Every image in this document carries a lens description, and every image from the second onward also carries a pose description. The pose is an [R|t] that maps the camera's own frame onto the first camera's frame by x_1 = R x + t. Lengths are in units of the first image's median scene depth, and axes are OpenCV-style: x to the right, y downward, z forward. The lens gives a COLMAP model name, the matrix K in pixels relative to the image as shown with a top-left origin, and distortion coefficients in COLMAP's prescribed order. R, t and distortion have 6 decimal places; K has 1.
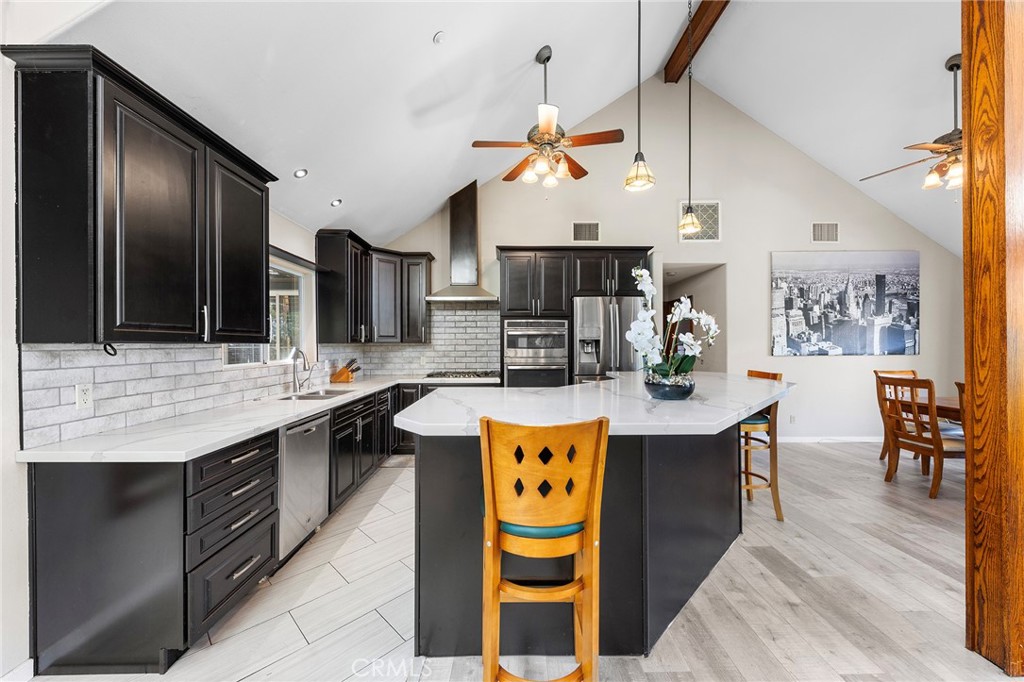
lens RADIAL K [[371.1, 0, 513.0], [0, 371.1, 346.5], [0, 0, 1]] dist [-0.003086, -0.001207]
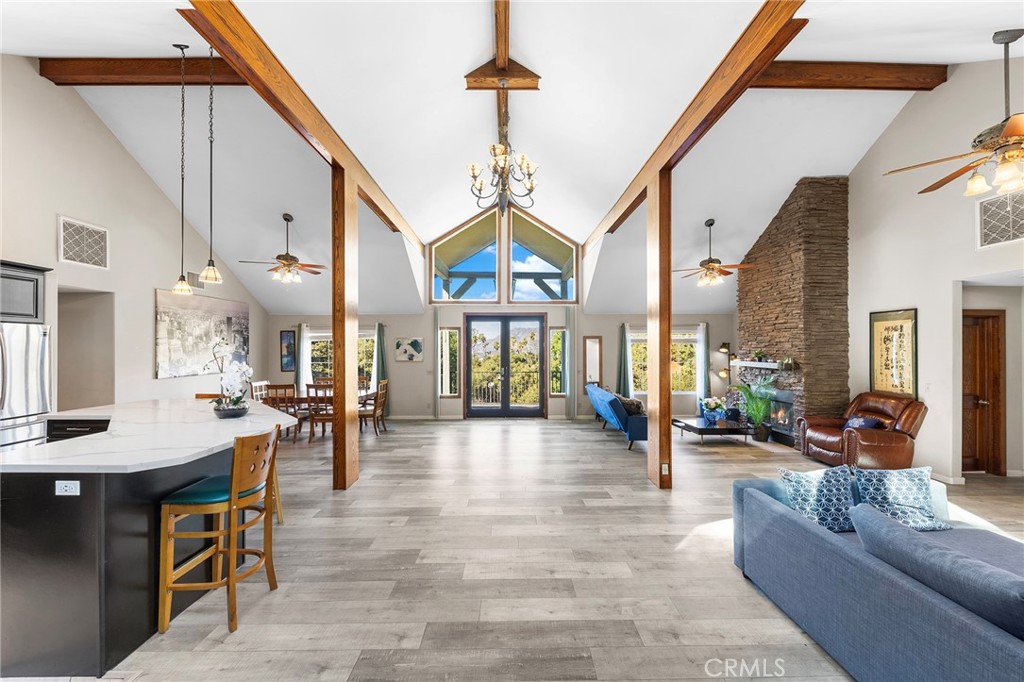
lens RADIAL K [[371.1, 0, 517.8], [0, 371.1, 344.7], [0, 0, 1]] dist [-0.003086, -0.001207]
pose [[-0.016877, 0.013019, 0.999773, -0.457803], [0.014760, 0.999810, -0.012770, -0.050929], [-0.999749, 0.014541, -0.017066, -0.091679]]
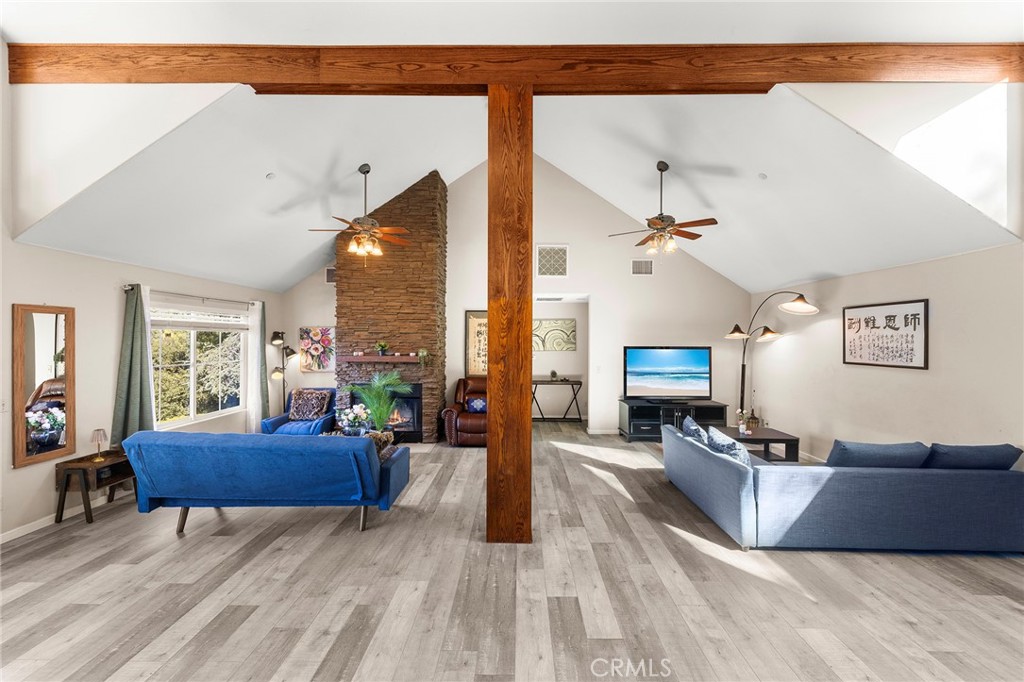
lens RADIAL K [[371.1, 0, 513.6], [0, 371.1, 341.4], [0, 0, 1]] dist [-0.003086, -0.001207]
pose [[-0.999677, -0.002272, 0.025307, 0.411877], [-0.001825, 0.999842, 0.017676, -0.058771], [-0.025343, 0.017624, -0.999523, 0.158819]]
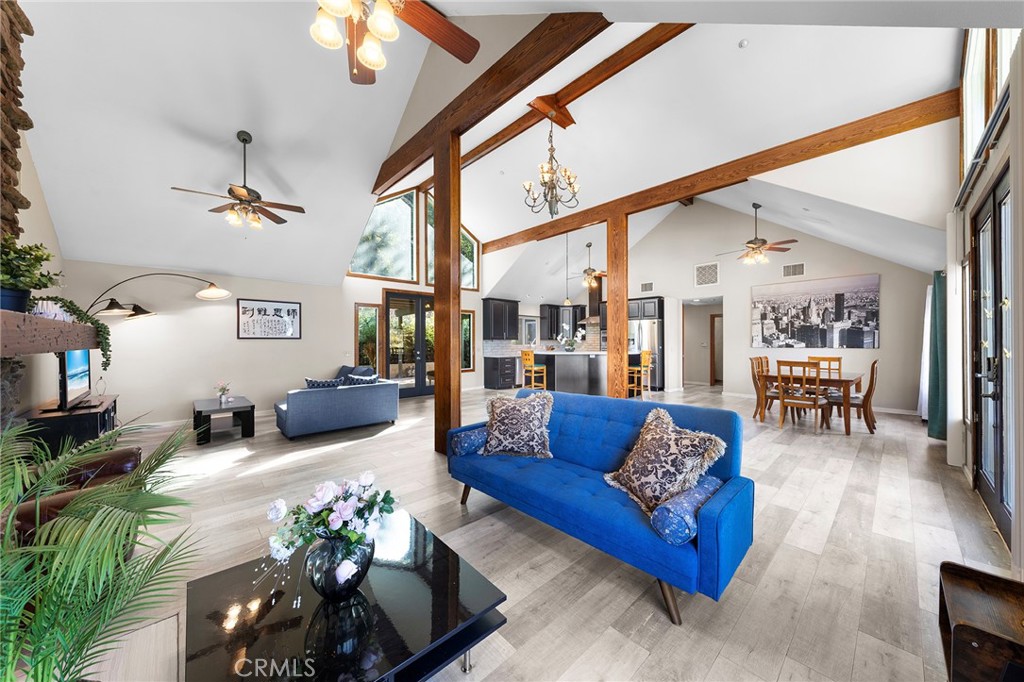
lens RADIAL K [[355.7, 0, 512.6], [0, 355.7, 343.9], [0, 0, 1]] dist [0.005549, -0.001084]
pose [[0.673800, 0.008881, -0.738860, 1.171377], [-0.010468, 0.999942, 0.002473, 0.015584], [0.738839, 0.006068, 0.673854, -0.914764]]
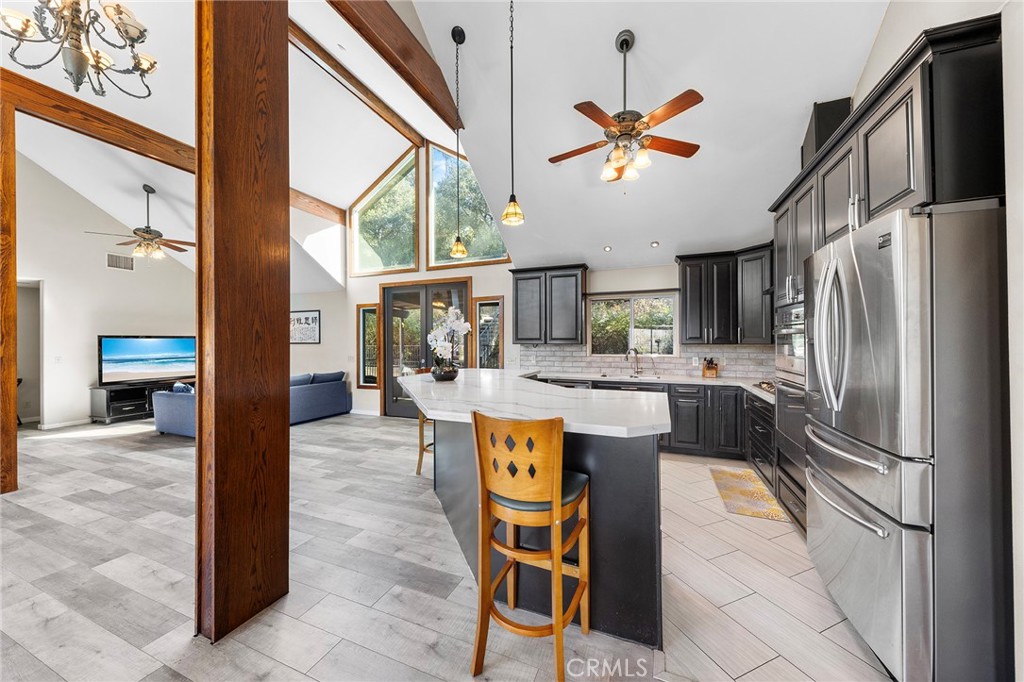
lens RADIAL K [[355.7, 0, 509.7], [0, 355.7, 340.0], [0, 0, 1]] dist [0.005549, -0.001084]
pose [[-0.384050, 0.002583, -0.923309, 0.665519], [-0.005537, 0.999972, 0.005100, -0.019544], [0.923296, 0.007071, -0.384025, 0.693729]]
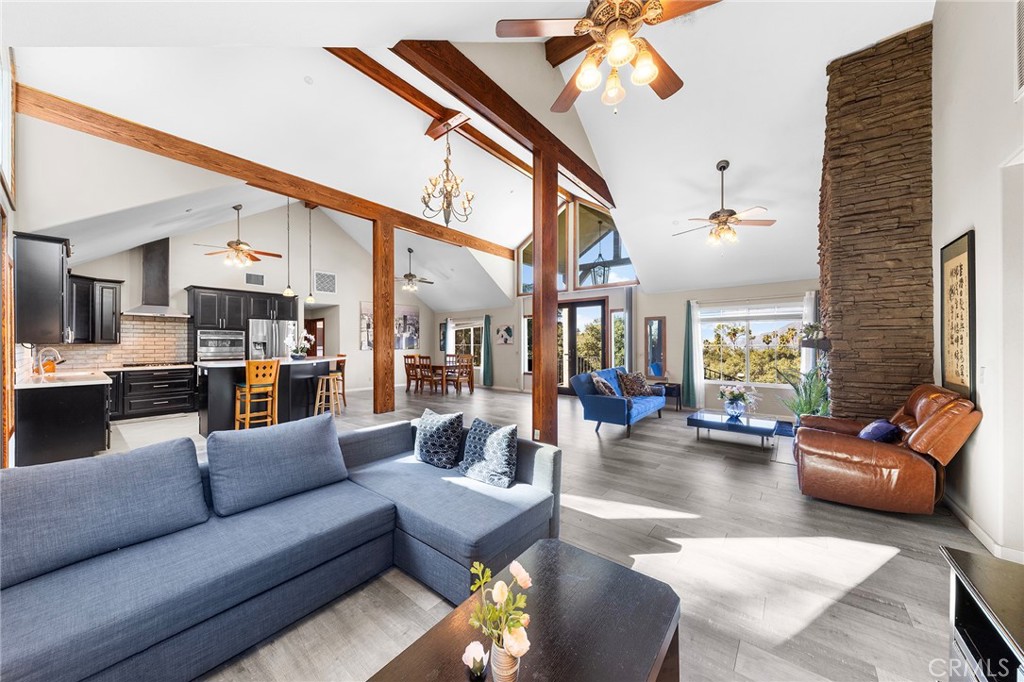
lens RADIAL K [[355.7, 0, 512.9], [0, 355.7, 338.8], [0, 0, 1]] dist [0.005549, -0.001084]
pose [[0.633736, 0.013438, 0.773433, -0.318570], [0.009346, 0.999643, -0.025026, 0.018665], [-0.773493, 0.023088, 0.633384, -0.960952]]
